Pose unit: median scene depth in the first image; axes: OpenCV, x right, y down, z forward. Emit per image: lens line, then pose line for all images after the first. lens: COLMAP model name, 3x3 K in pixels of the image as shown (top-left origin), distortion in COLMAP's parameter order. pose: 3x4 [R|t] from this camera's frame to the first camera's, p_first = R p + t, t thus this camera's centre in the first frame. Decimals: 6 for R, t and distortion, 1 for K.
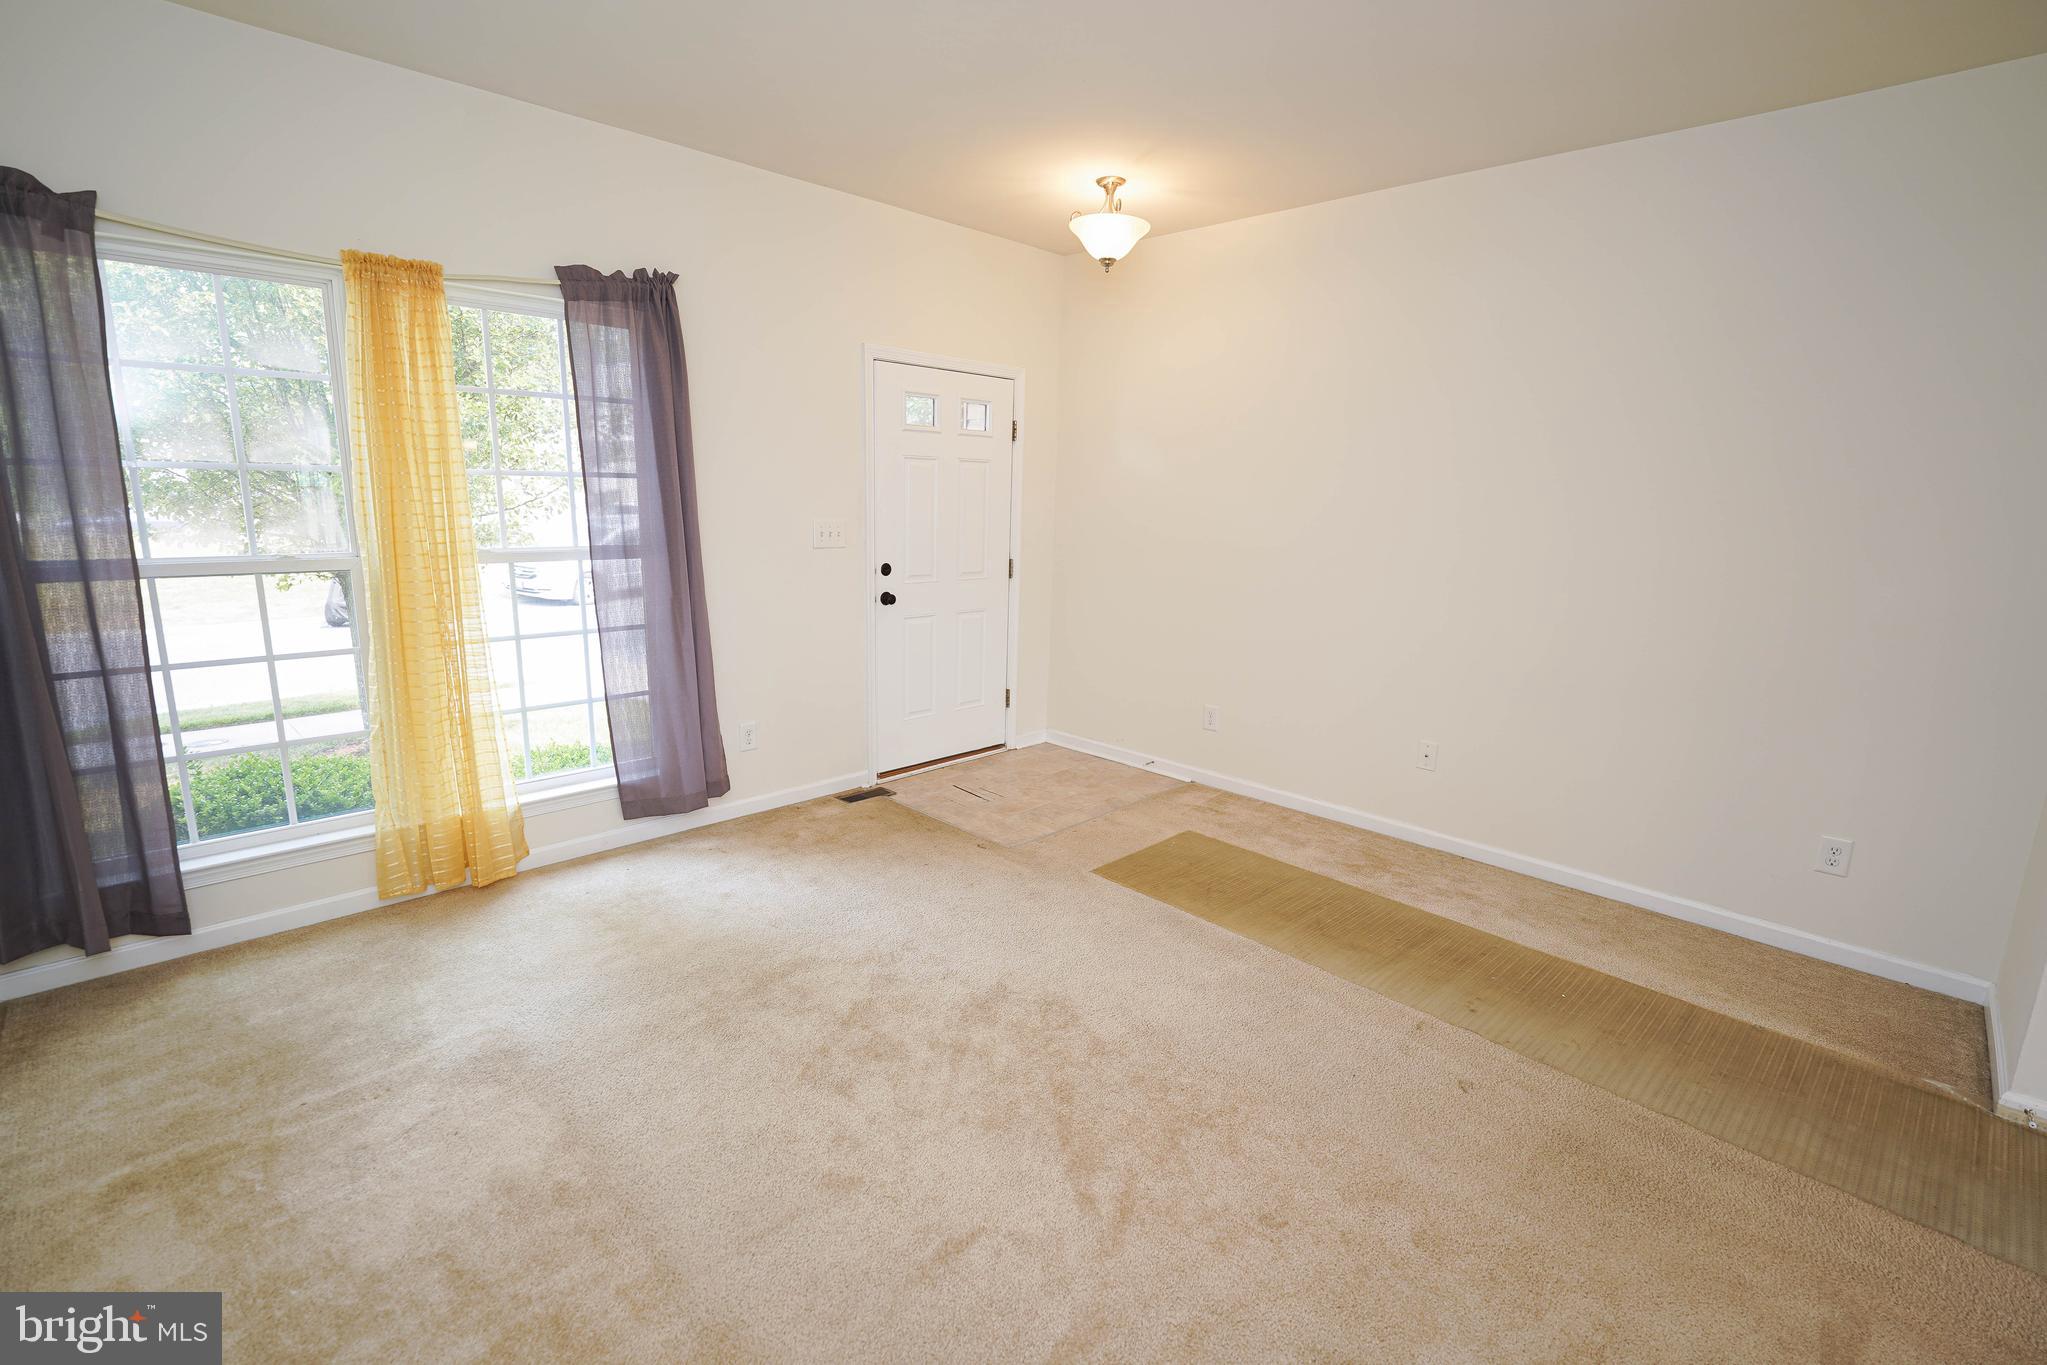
lens RADIAL K [[928.2, 0, 1023.5], [0, 928.2, 682.5], [0, 0, 1]] dist [0.014751, -0.000487]
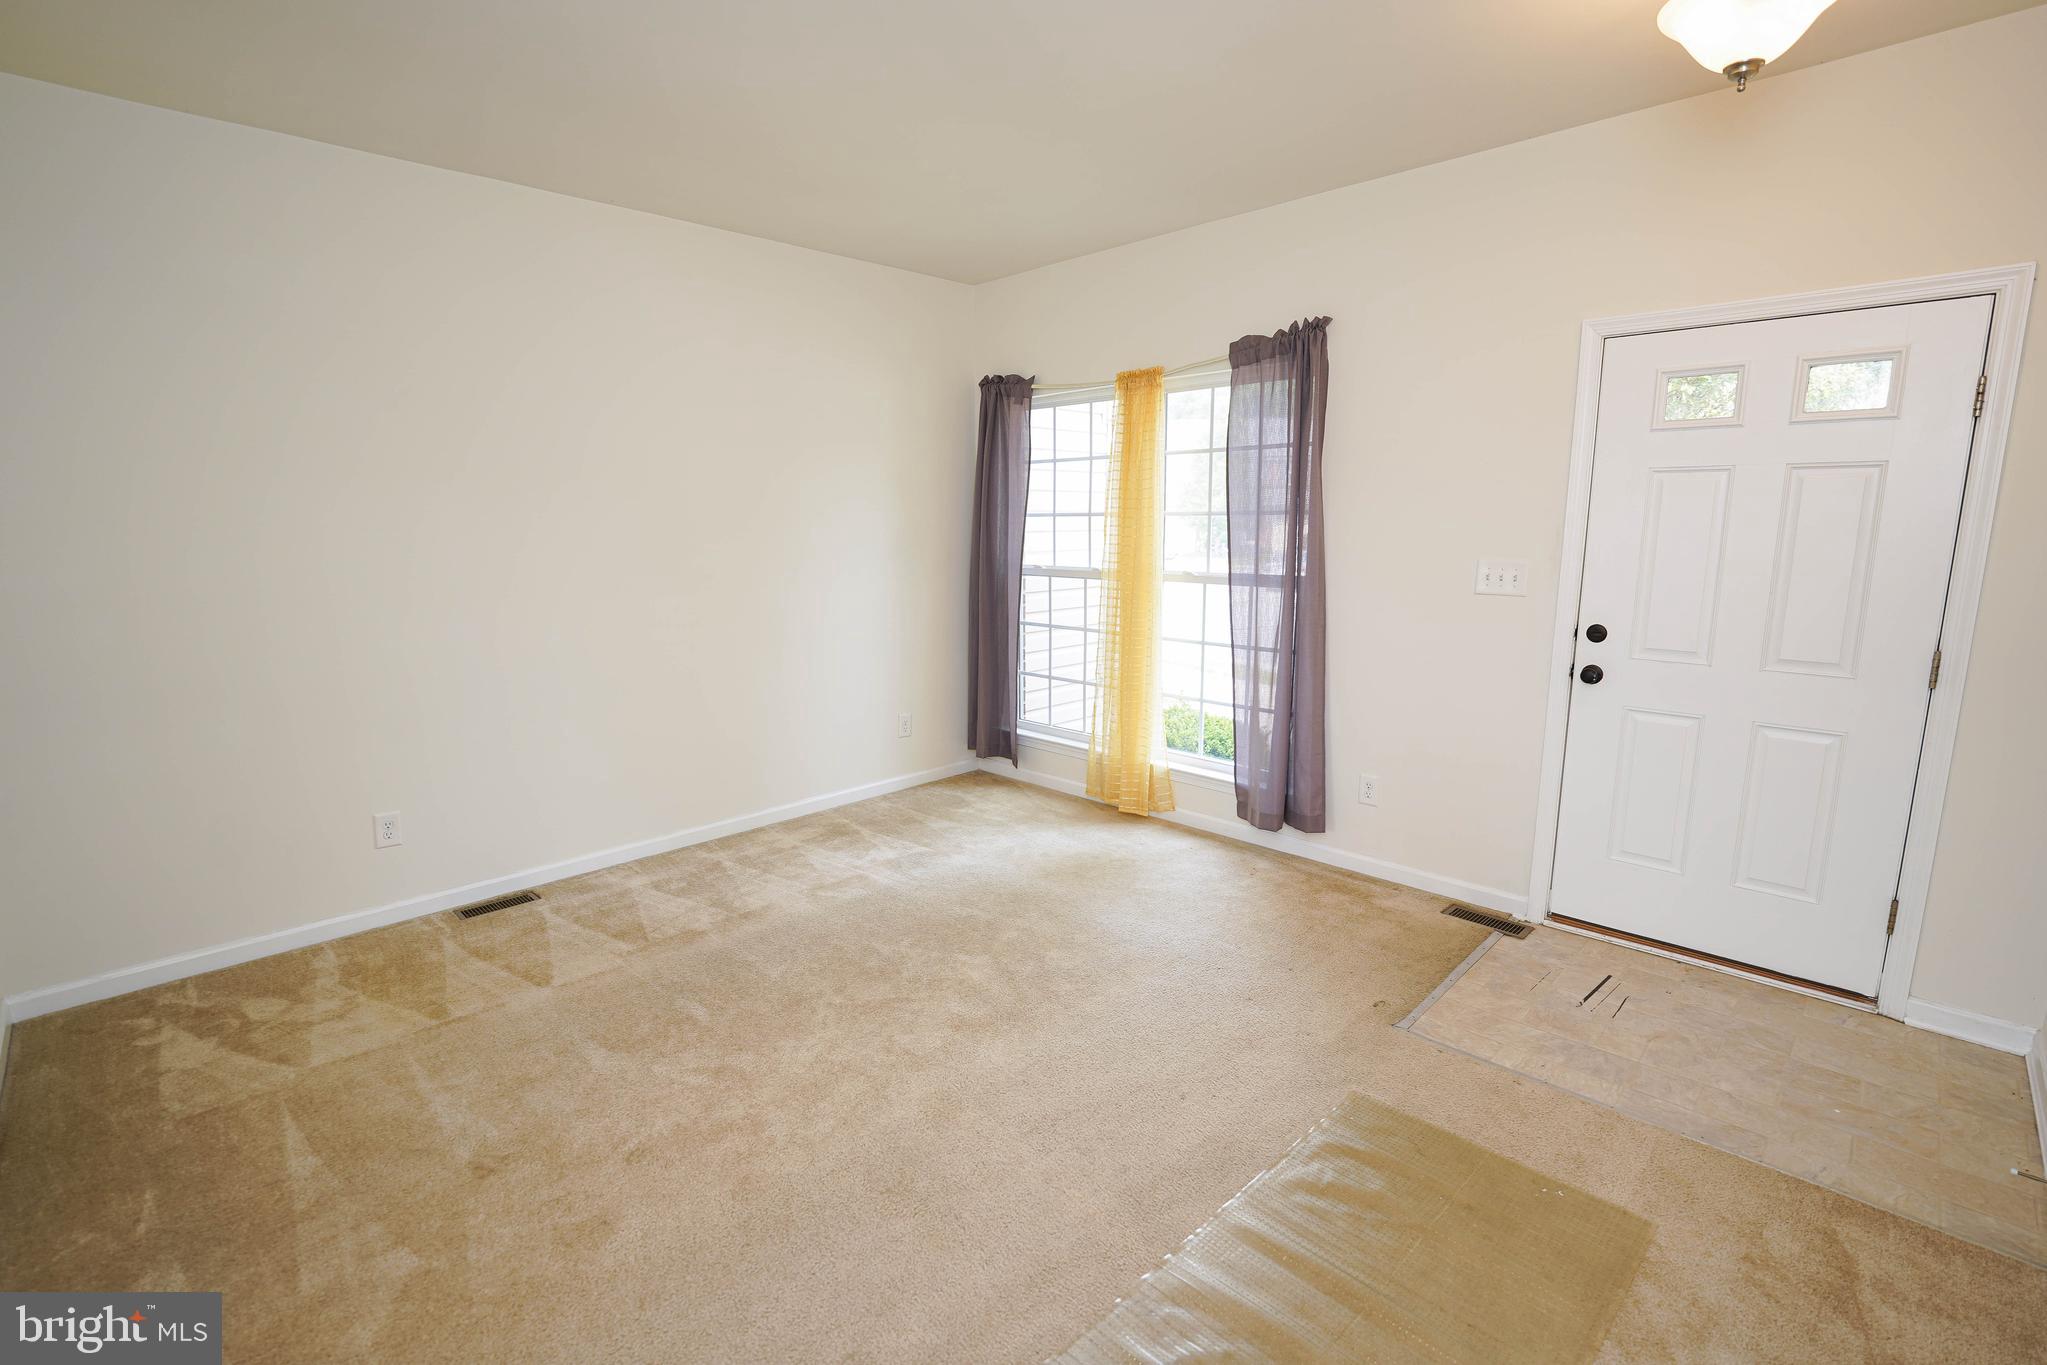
lens RADIAL K [[928.2, 0, 1023.5], [0, 928.2, 682.5], [0, 0, 1]] dist [0.014751, -0.000487]
pose [[0.020536, 0.156555, -0.987456, 0.634490], [-0.200725, 0.968200, 0.149328, -0.122025], [0.979432, 0.195141, 0.051307, 0.640586]]
